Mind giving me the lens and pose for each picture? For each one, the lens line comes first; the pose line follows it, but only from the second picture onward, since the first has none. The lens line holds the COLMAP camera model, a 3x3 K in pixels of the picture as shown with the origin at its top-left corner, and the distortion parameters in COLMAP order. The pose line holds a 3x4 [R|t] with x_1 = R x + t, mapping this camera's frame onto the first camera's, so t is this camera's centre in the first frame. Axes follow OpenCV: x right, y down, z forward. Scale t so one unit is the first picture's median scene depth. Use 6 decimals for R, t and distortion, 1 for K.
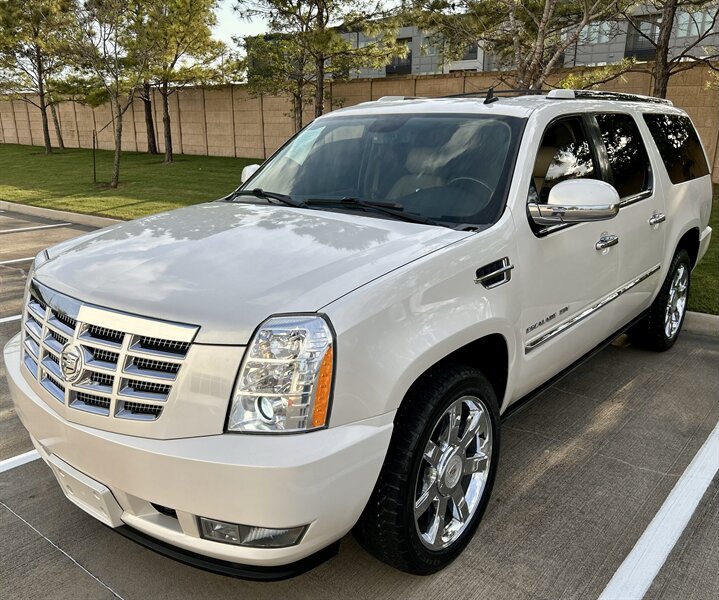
lens RADIAL K [[698.5, 0, 360.4], [0, 698.5, 316.0], [0, 0, 1]] dist [0.008485, 0.008191]
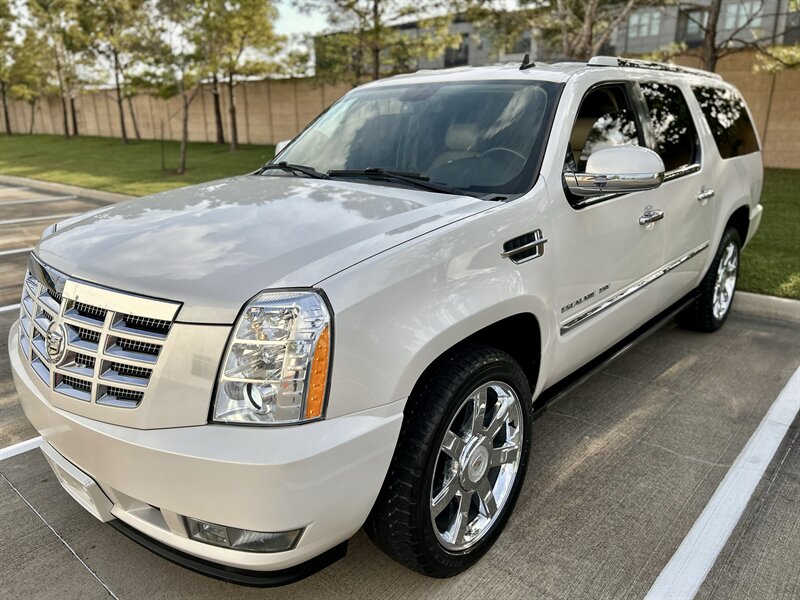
lens RADIAL K [[648.9, 0, 400.0], [0, 648.9, 300.0], [0, 0, 1]] dist [0.009128, -0.009387]
pose [[0.999302, 0.002389, -0.037270, 0.053943], [-0.002273, 0.999992, 0.003163, 0.005546], [0.037278, -0.003076, 0.999300, 0.130245]]
